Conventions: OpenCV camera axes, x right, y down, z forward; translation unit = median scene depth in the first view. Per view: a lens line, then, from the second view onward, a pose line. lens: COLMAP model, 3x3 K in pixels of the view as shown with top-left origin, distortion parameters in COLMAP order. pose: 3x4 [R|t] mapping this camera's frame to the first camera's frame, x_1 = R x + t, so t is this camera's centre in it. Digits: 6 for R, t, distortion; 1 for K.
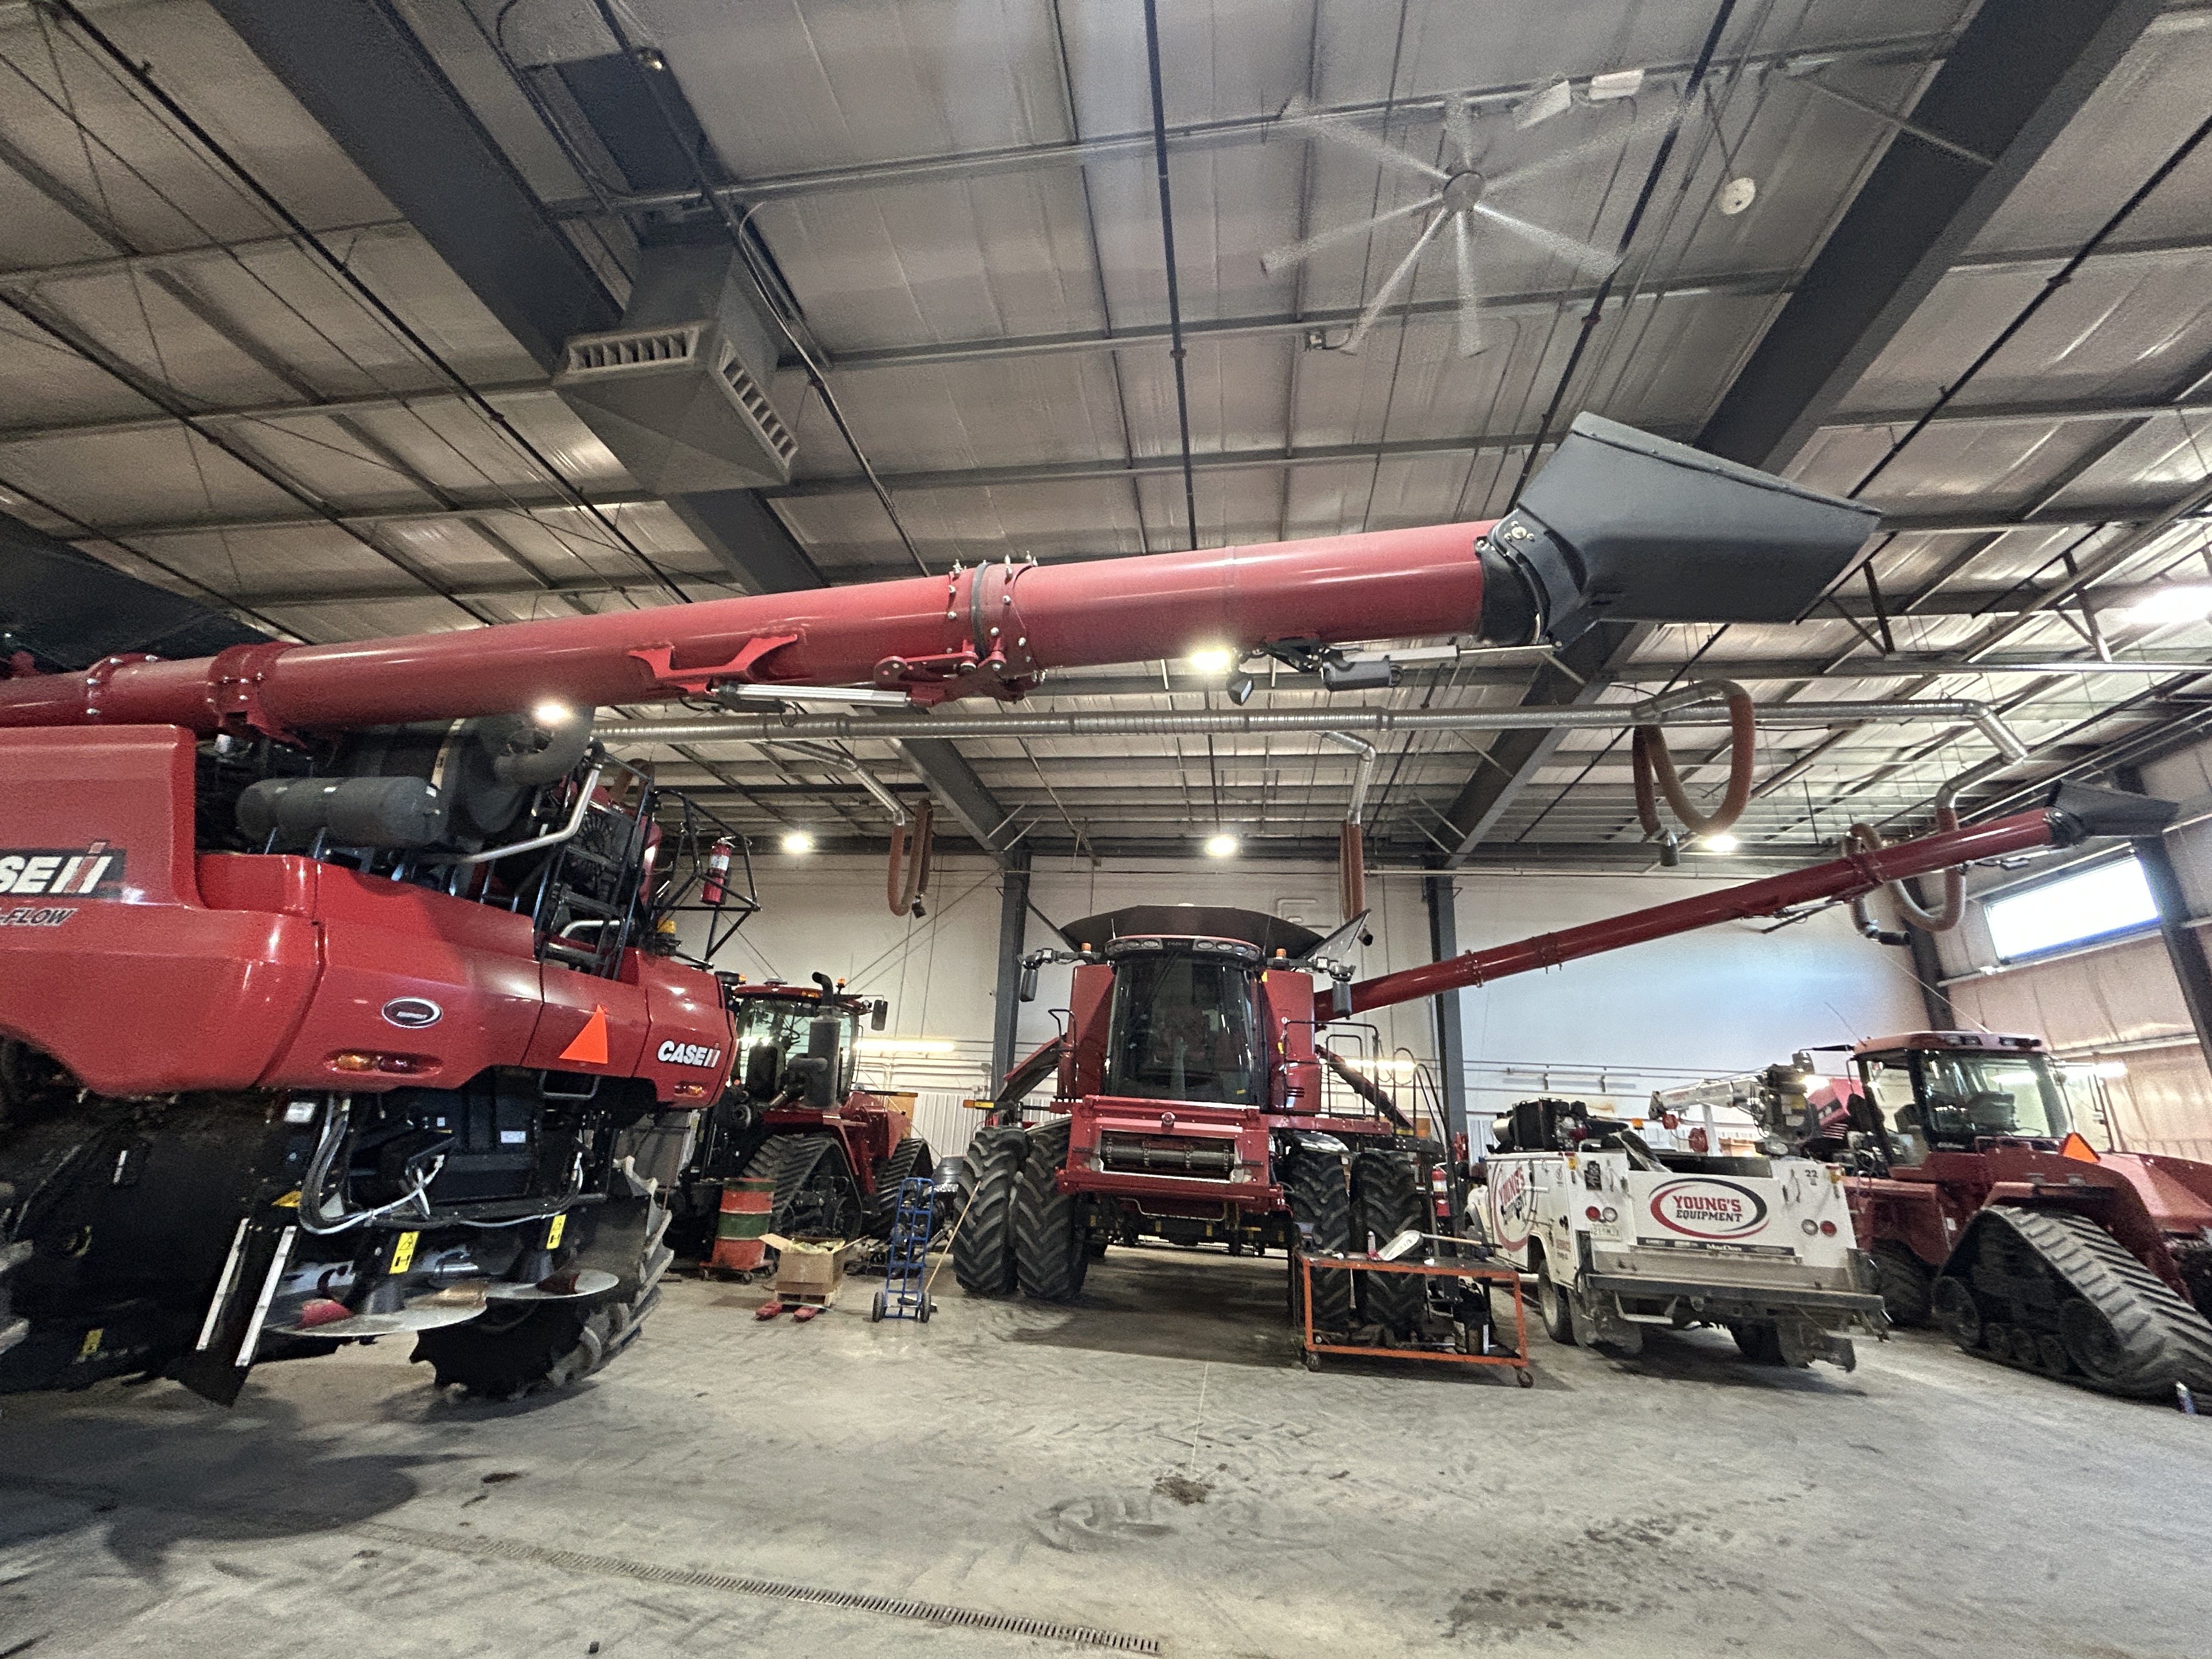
lens RADIAL K [[889.4, 0, 1104.3], [0, 889.4, 829.5], [0, 0, 1]] dist [-0.000808, 0.000891]
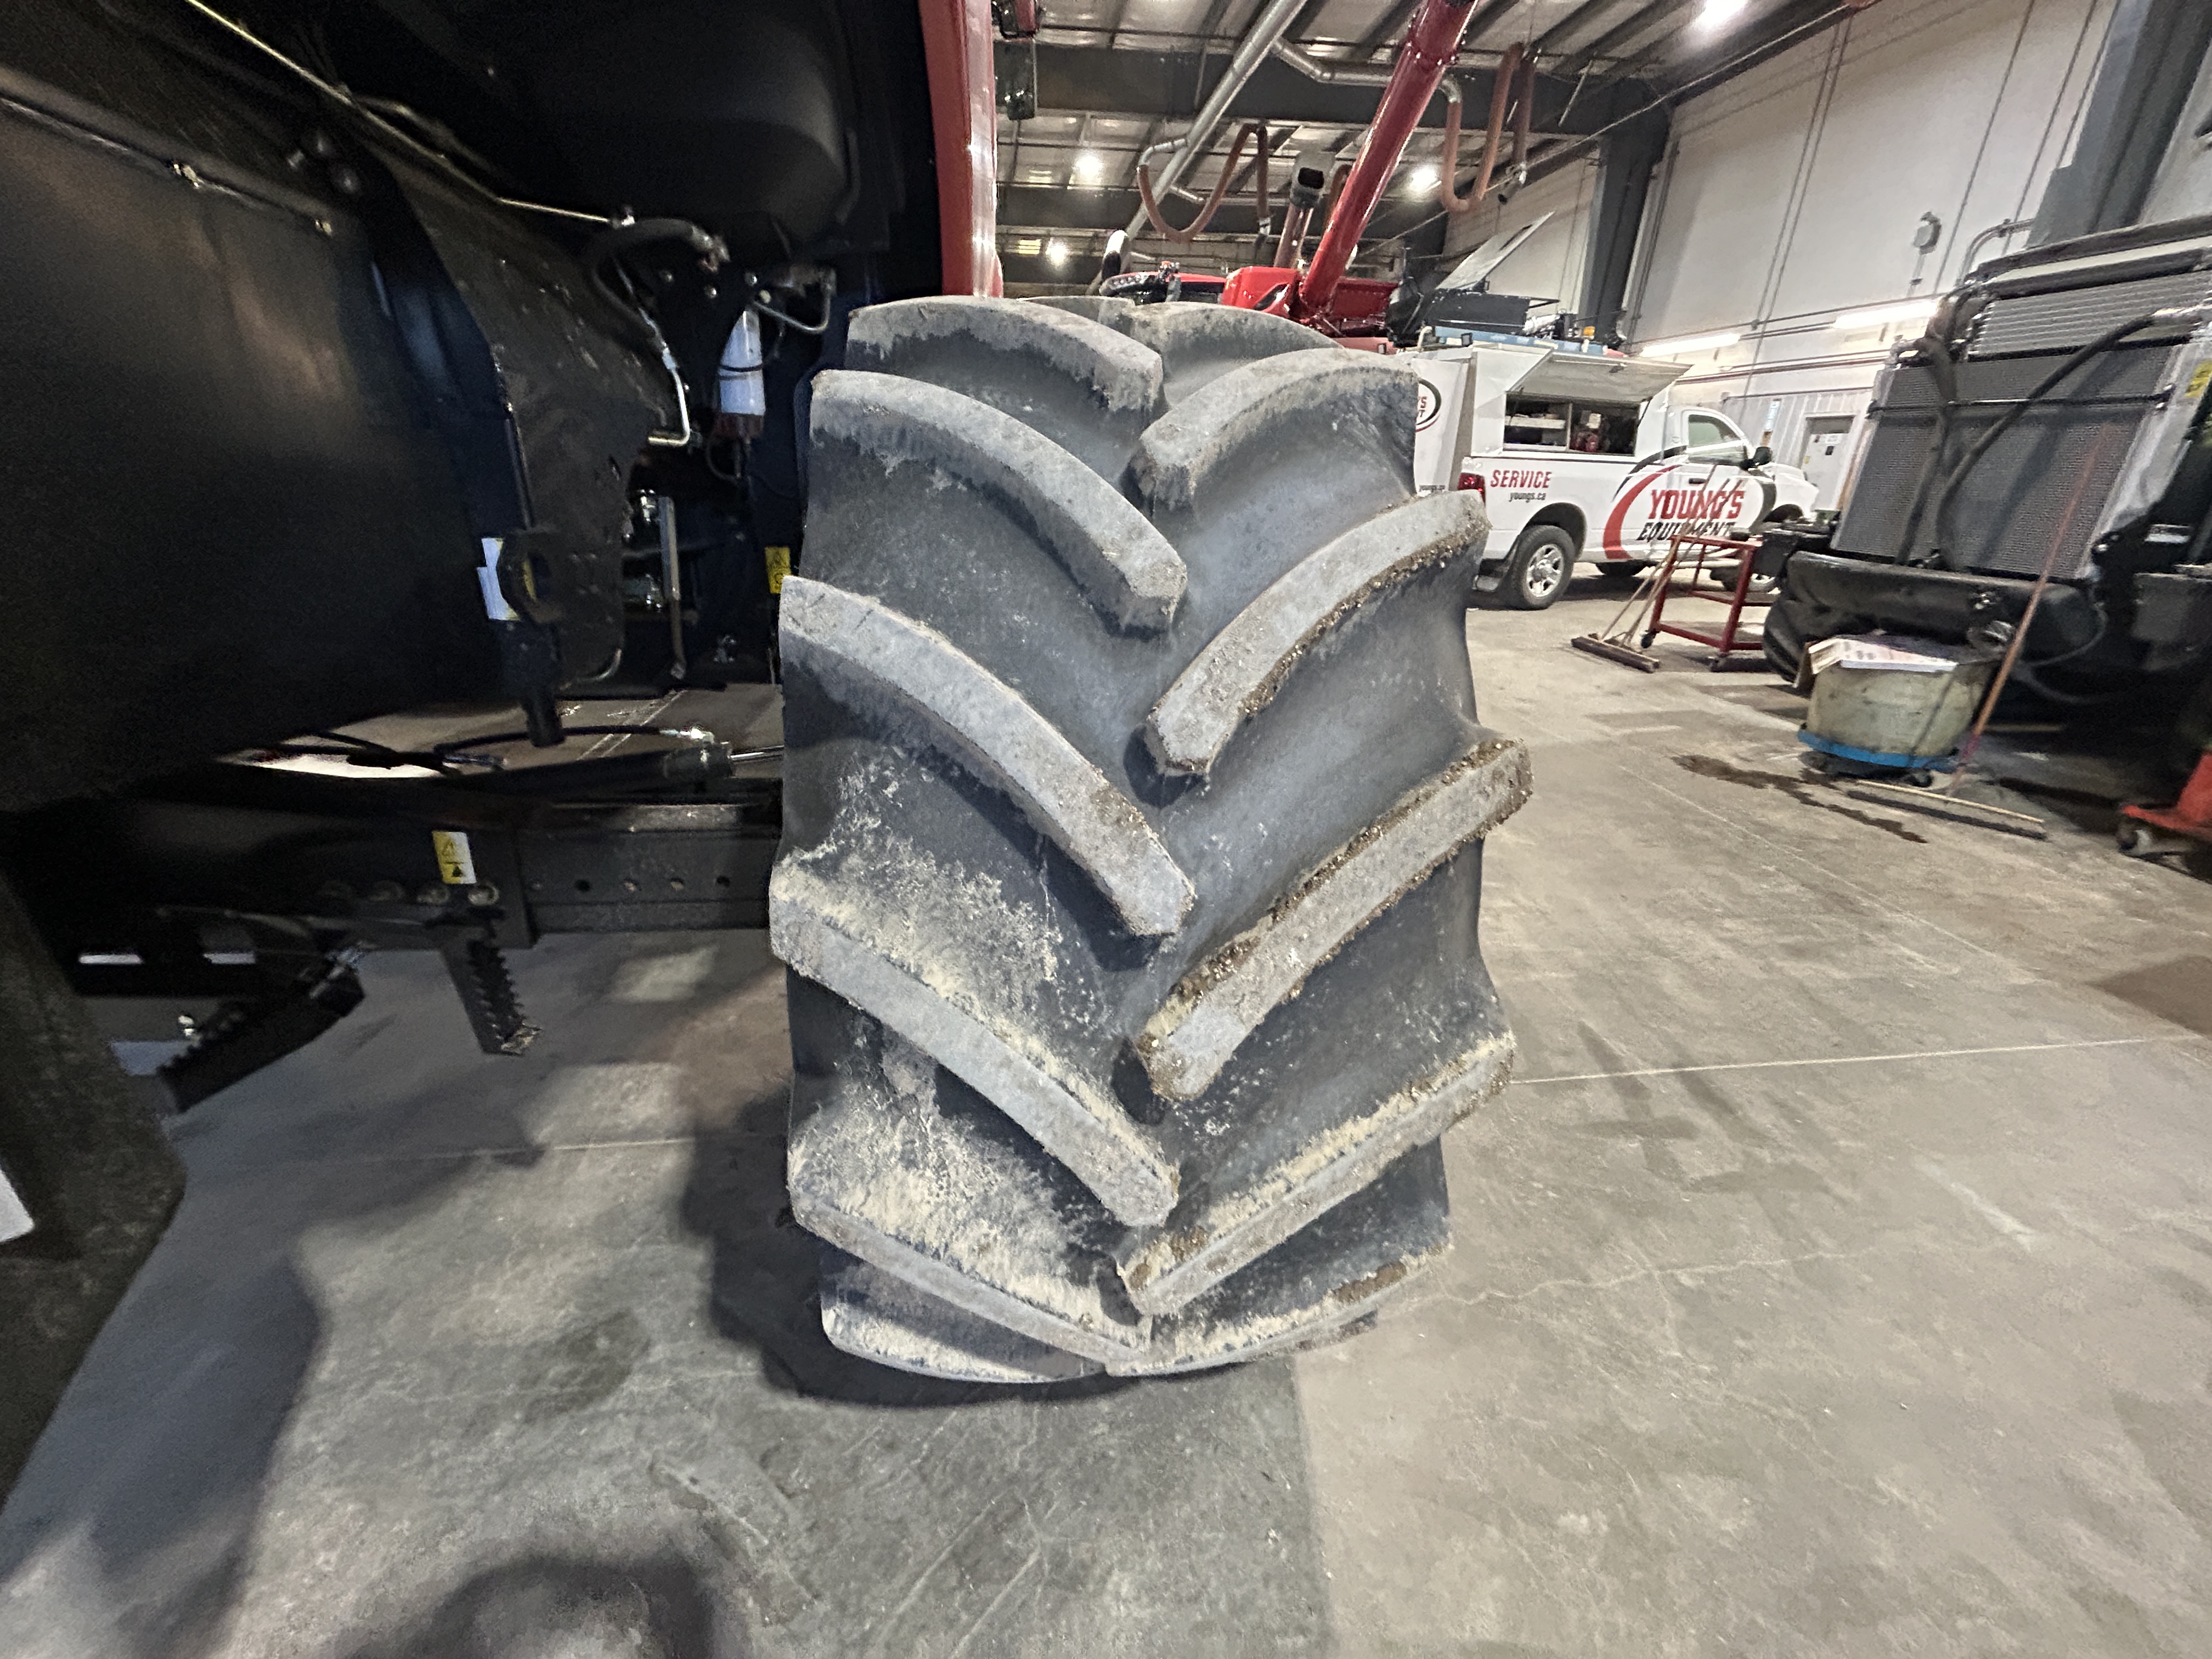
lens RADIAL K [[889.4, 0, 1089.0], [0, 889.4, 825.5], [0, 0, 1]] dist [-0.000808, 0.000891]
pose [[0.259463, 0.329030, -0.907975, -0.499339], [0.307719, 0.863003, 0.400667, 0.478336], [0.915417, -0.383359, 0.122669, 1.198340]]
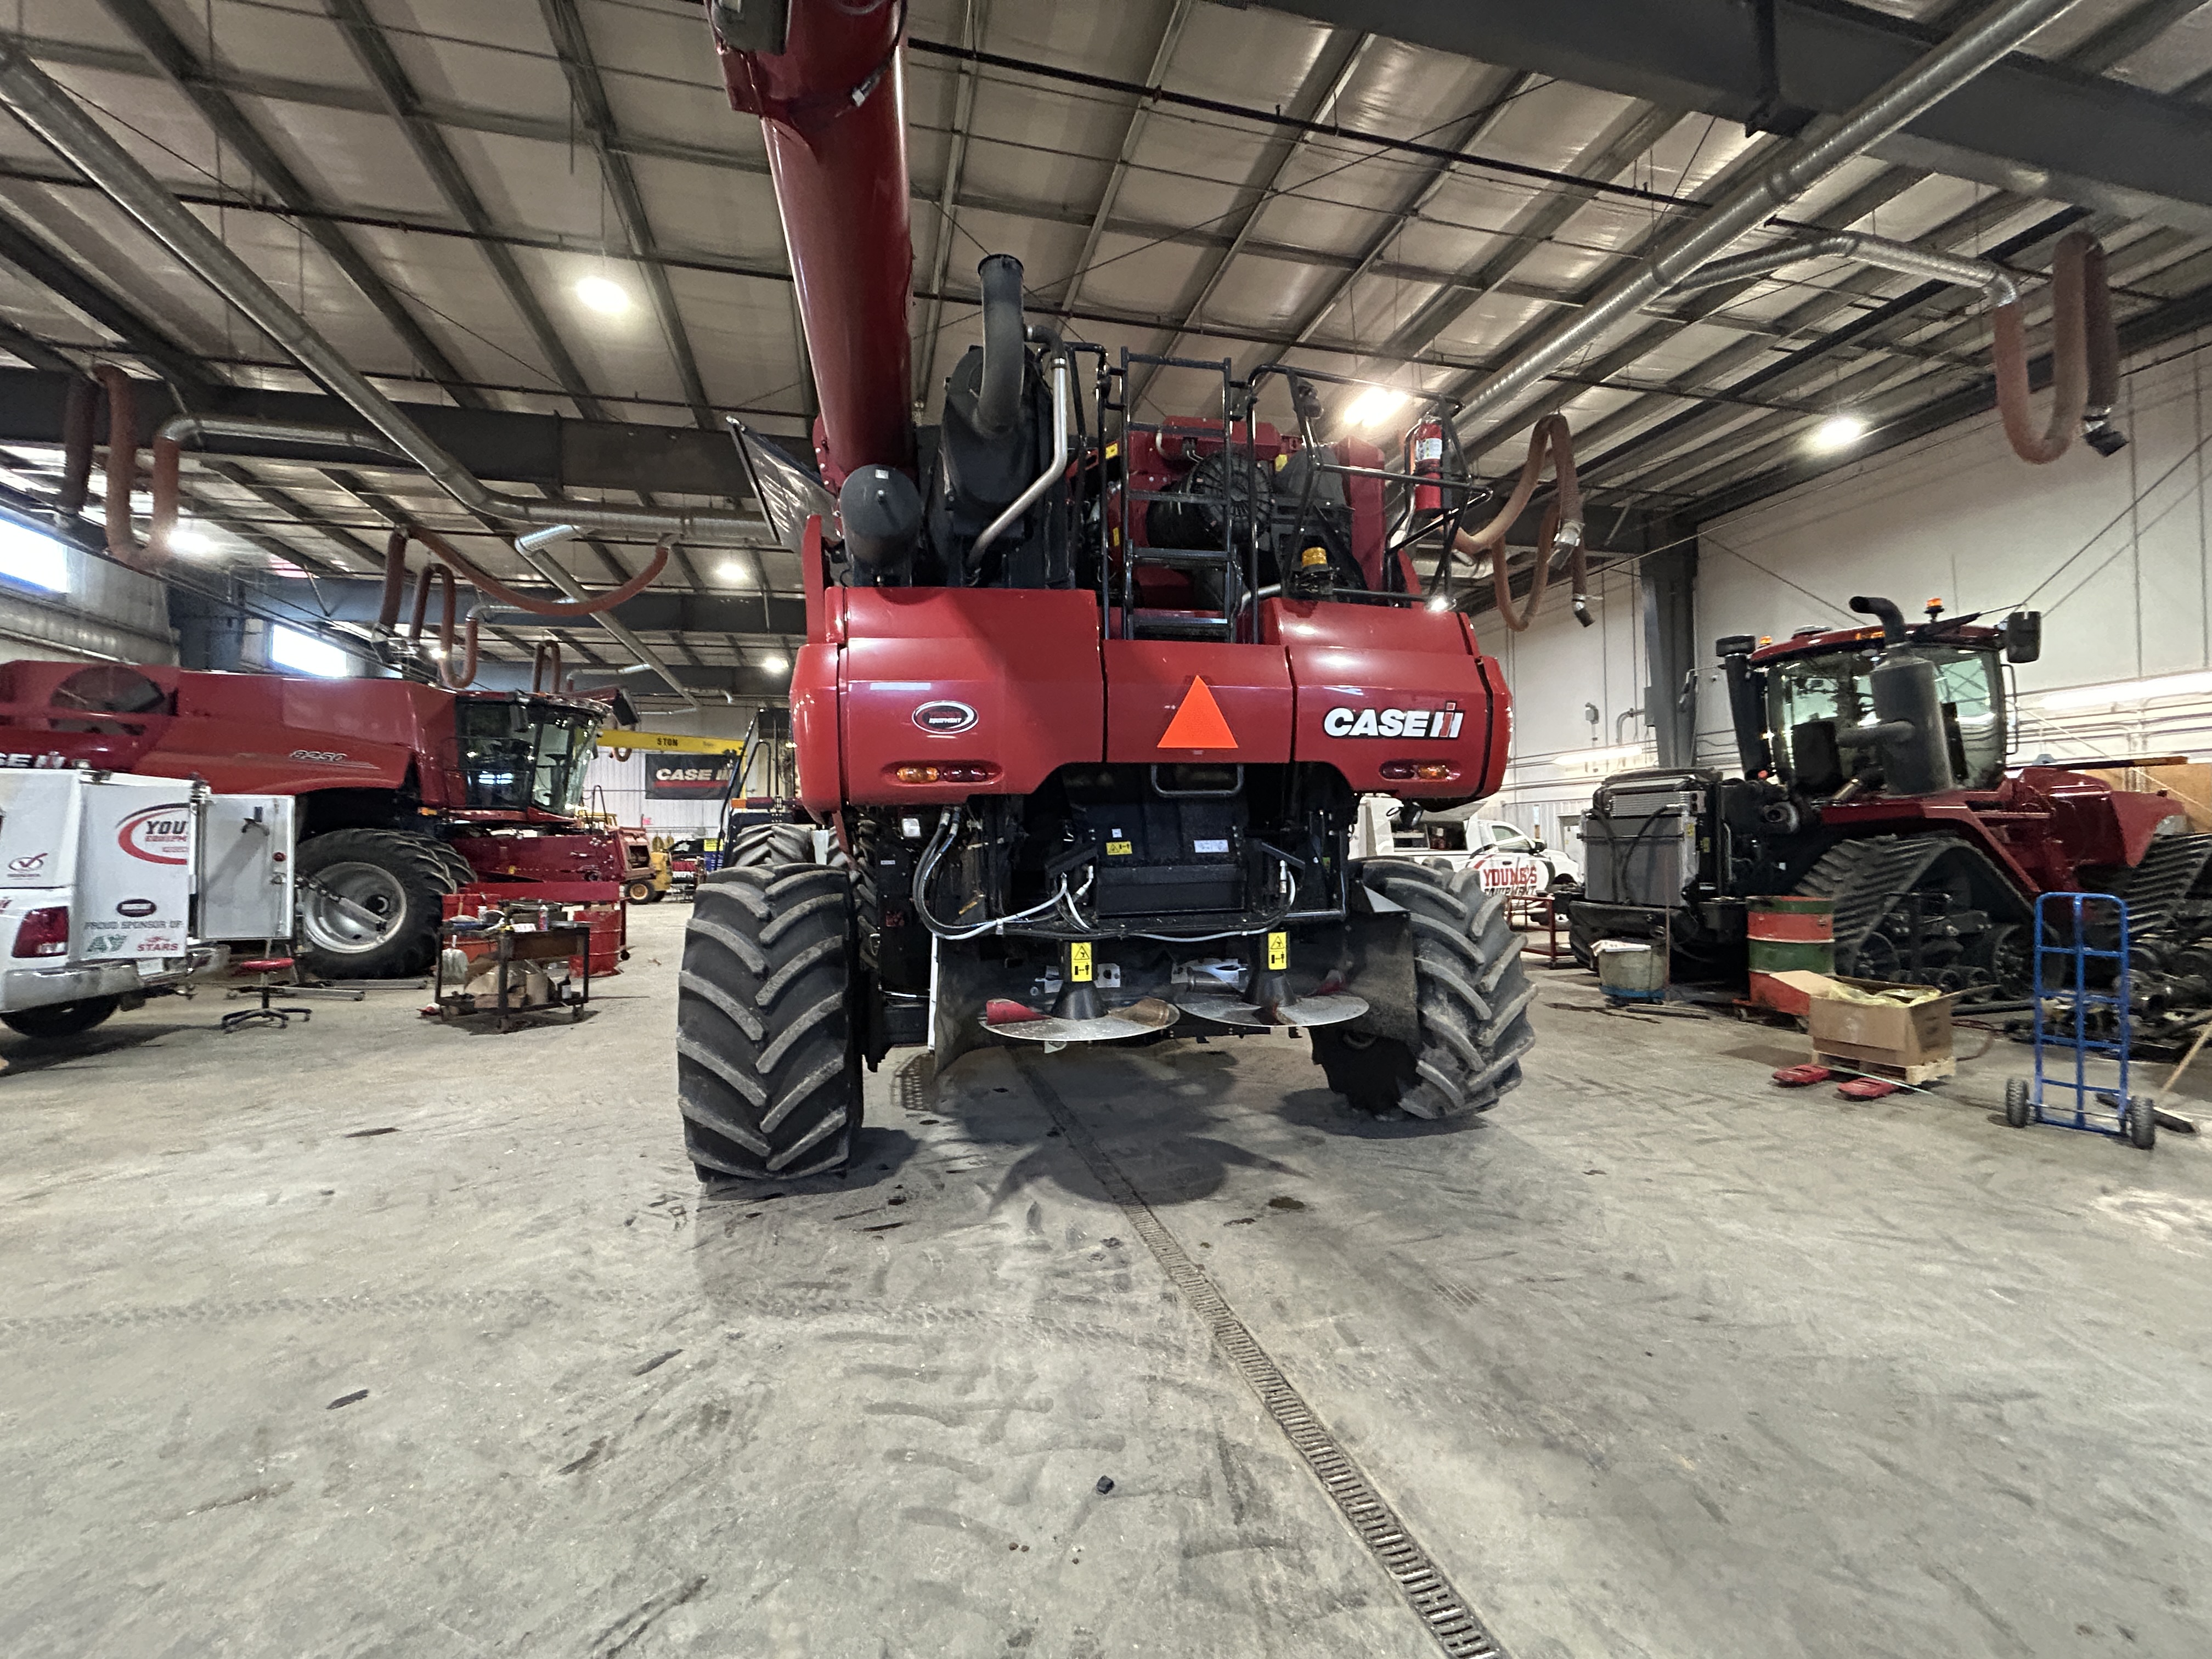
lens RADIAL K [[889.4, 0, 1095.5], [0, 889.4, 829.4], [0, 0, 1]] dist [-0.000808, 0.000891]
pose [[0.399201, -0.074434, -0.913837, 0.076977], [0.333842, 0.940081, 0.069265, 0.225444], [0.853925, -0.332728, 0.400131, 0.545275]]
